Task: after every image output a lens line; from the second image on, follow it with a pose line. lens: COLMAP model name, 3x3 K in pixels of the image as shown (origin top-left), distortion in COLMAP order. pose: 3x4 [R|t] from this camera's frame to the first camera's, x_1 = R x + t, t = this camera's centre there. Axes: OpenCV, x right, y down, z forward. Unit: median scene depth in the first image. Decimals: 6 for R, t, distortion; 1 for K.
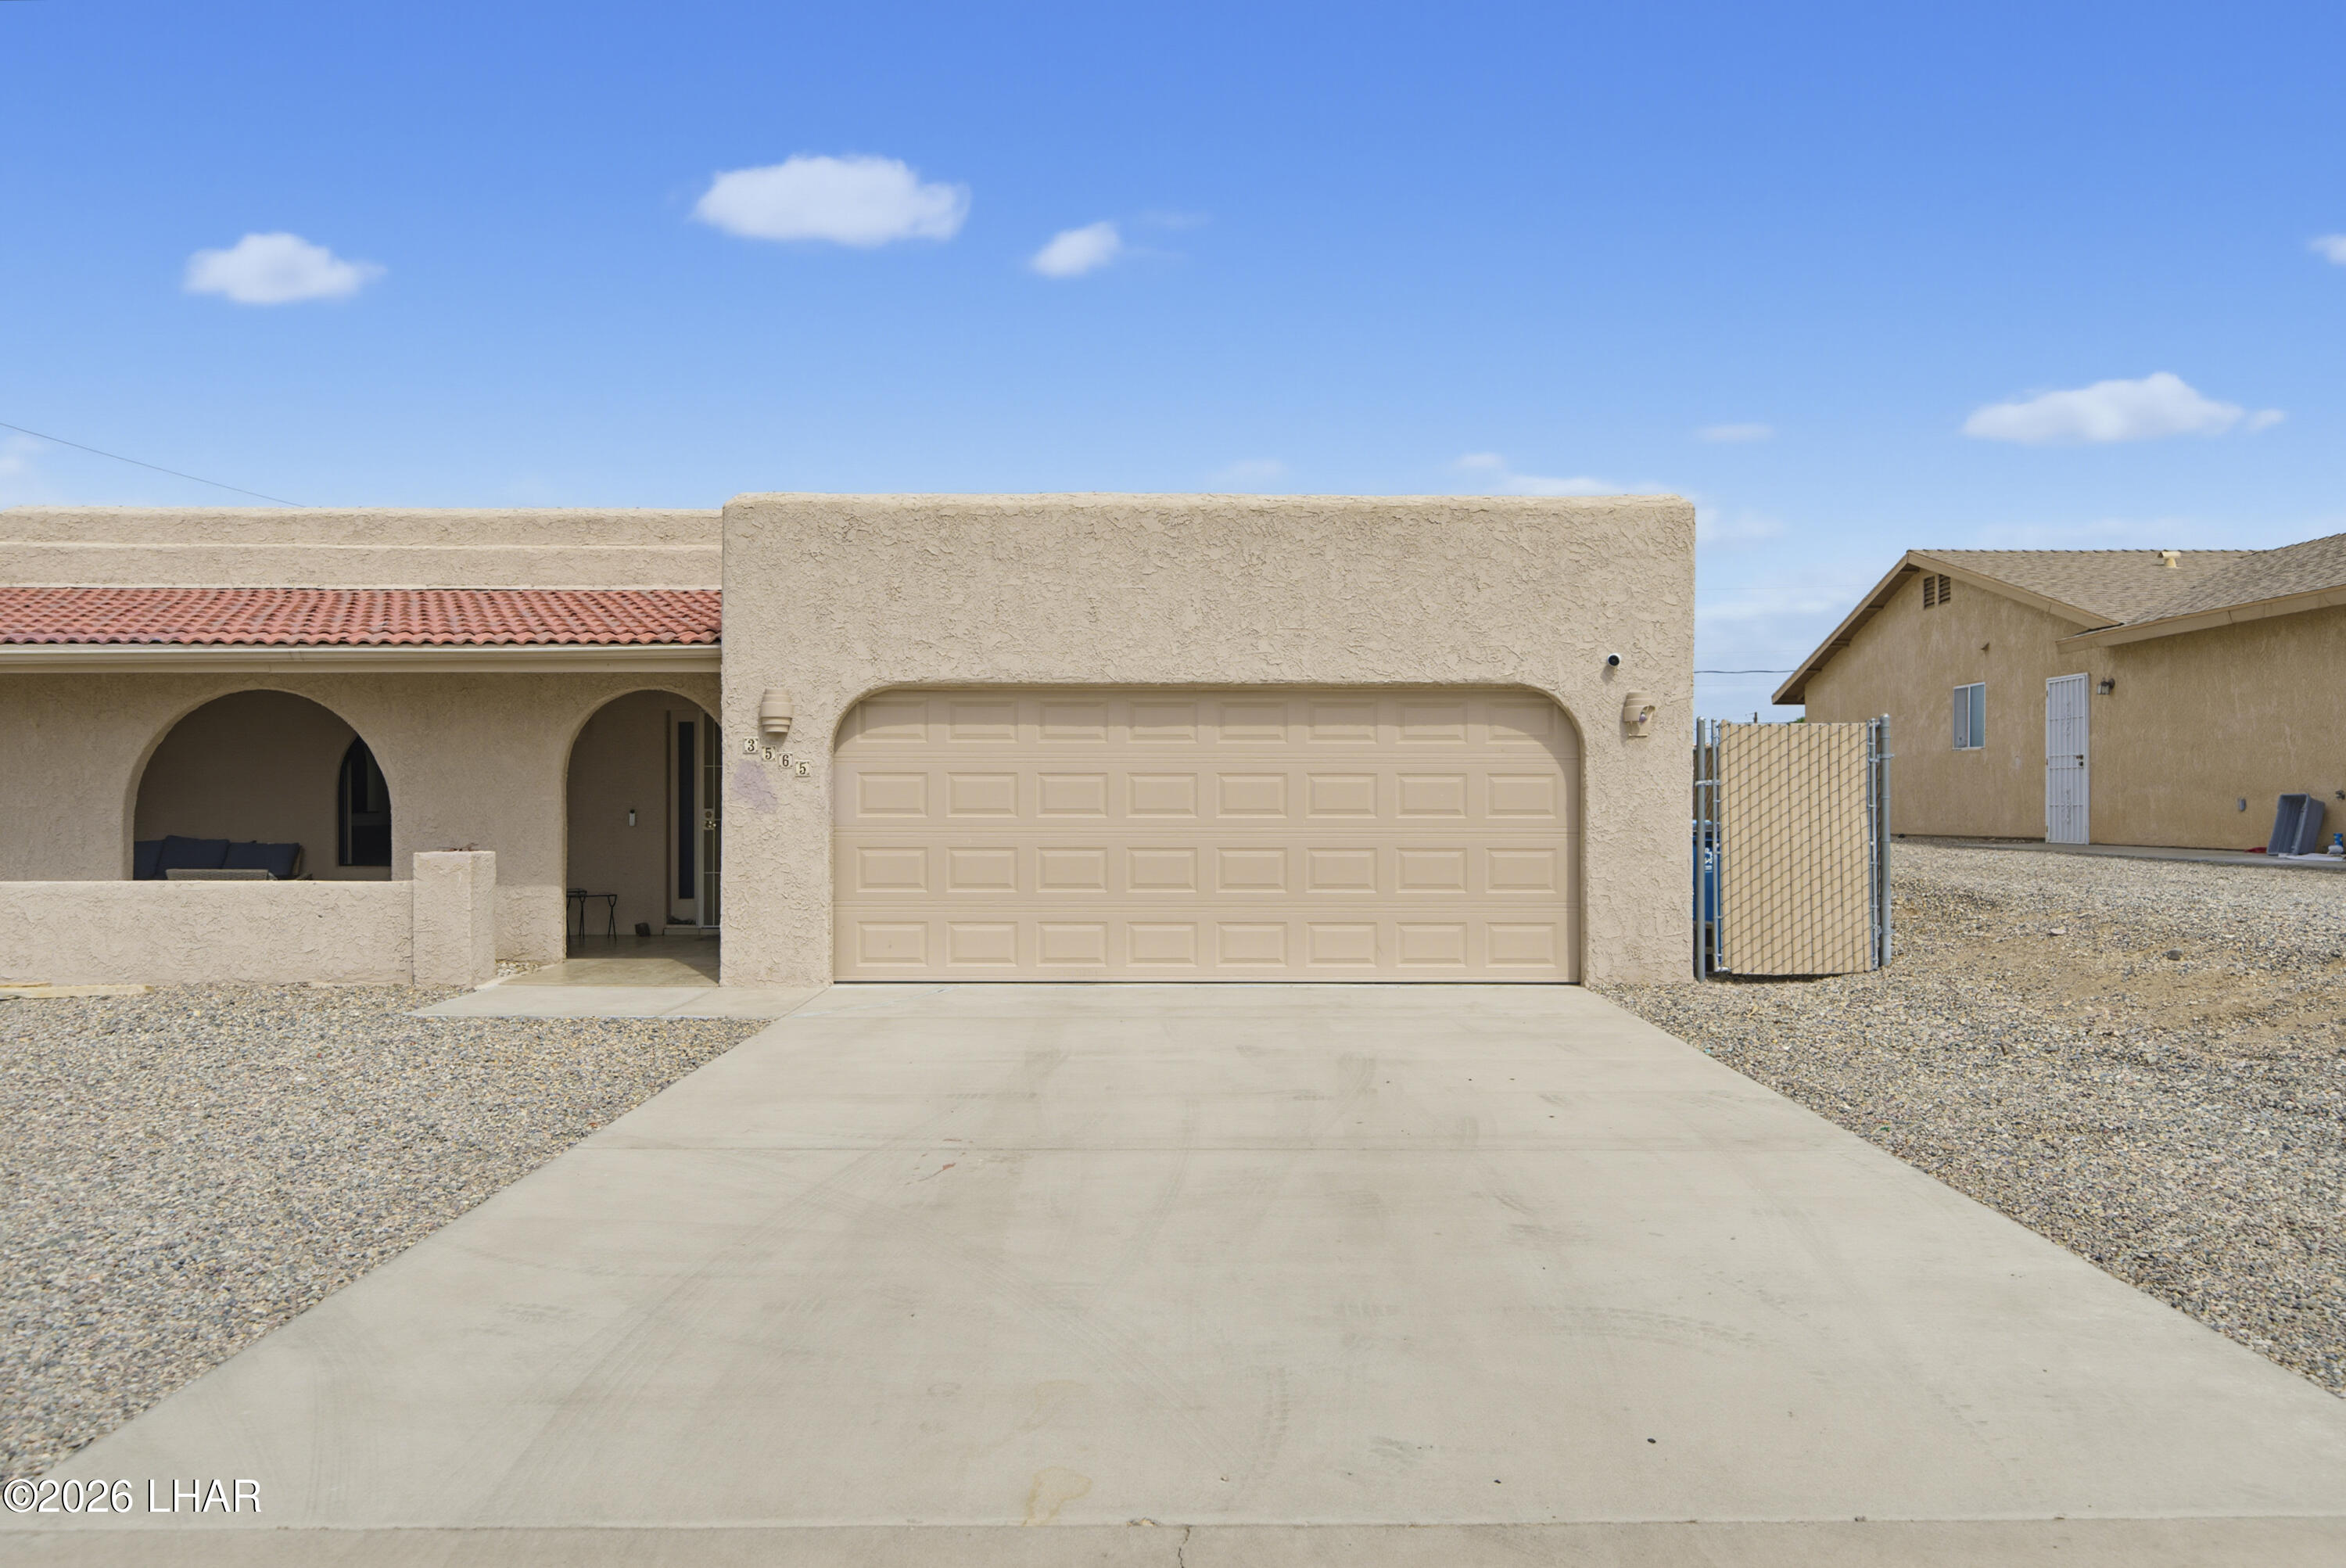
lens RADIAL K [[1538.5, 0, 1173.8], [0, 1538.5, 802.1], [0, 0, 1]] dist [-0.004971, -0.002060]
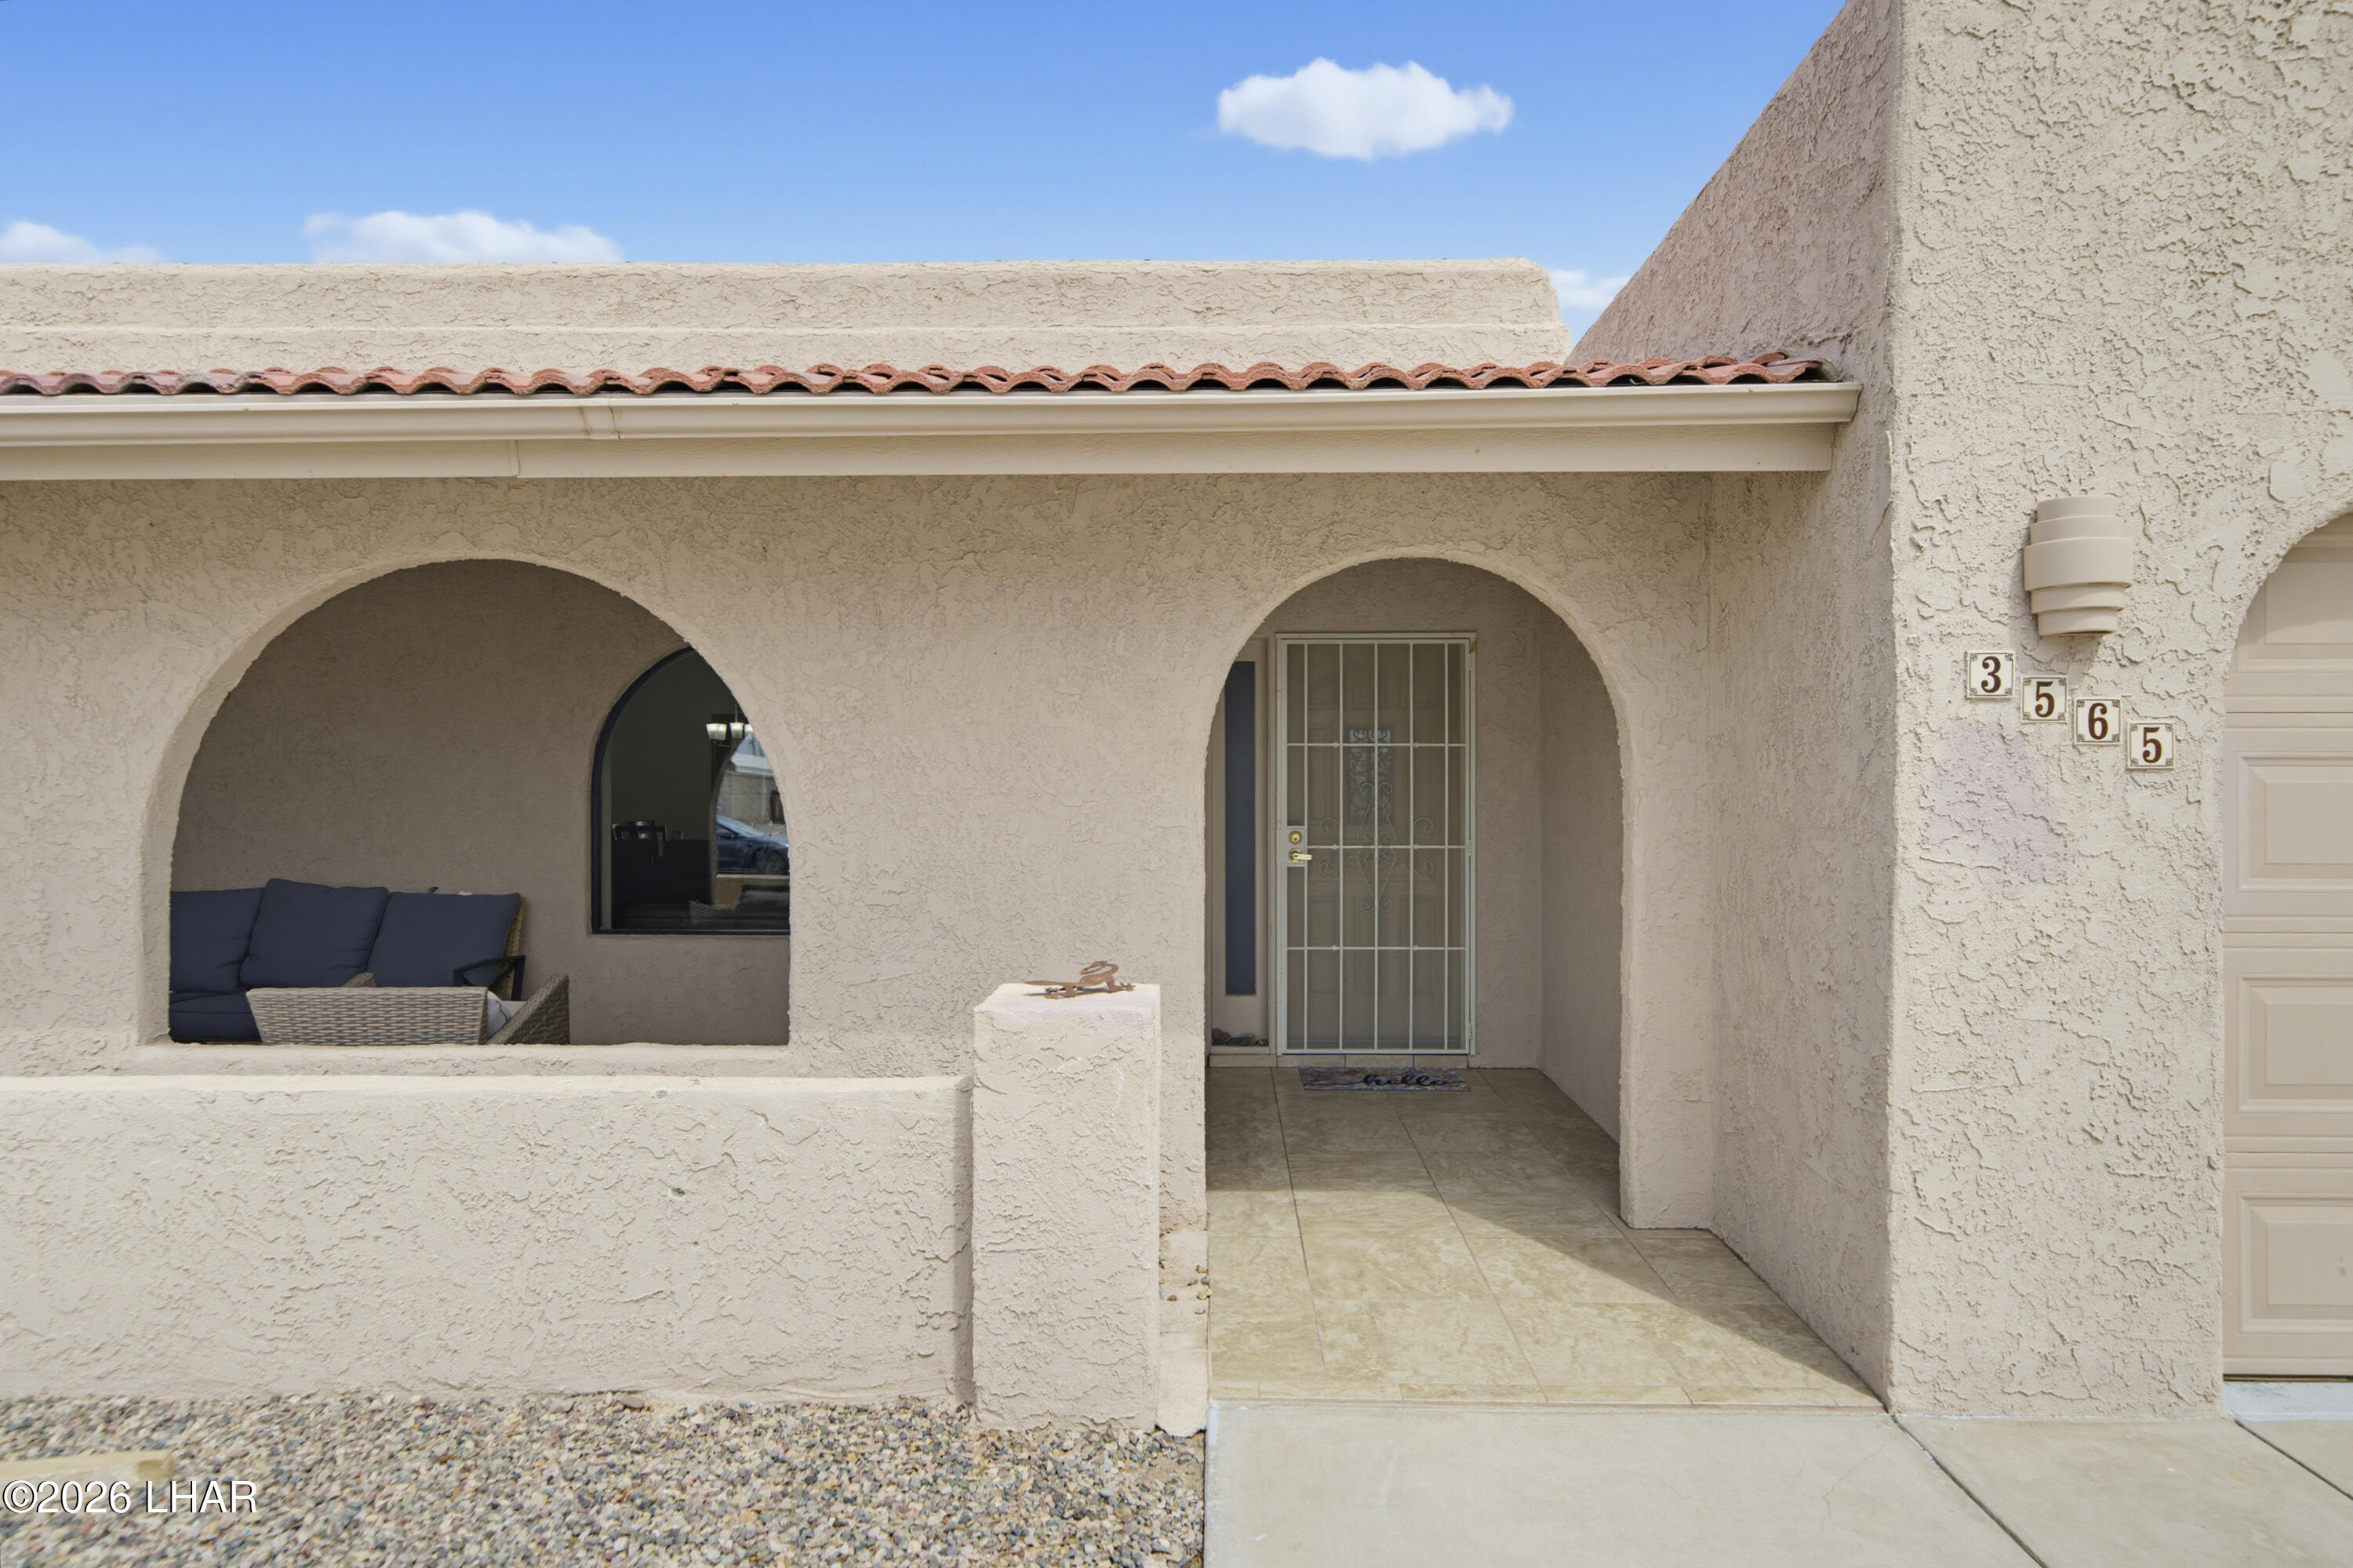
lens RADIAL K [[1372.2, 0, 1176.5], [0, 1372.2, 784.0], [0, 0, 1]] dist [-0.004768, 0.000059]
pose [[0.999822, -0.000737, -0.018848, -0.441497], [0.000750, 1.000000, 0.000659, -0.013902], [0.018848, -0.000673, 0.999822, 0.704040]]
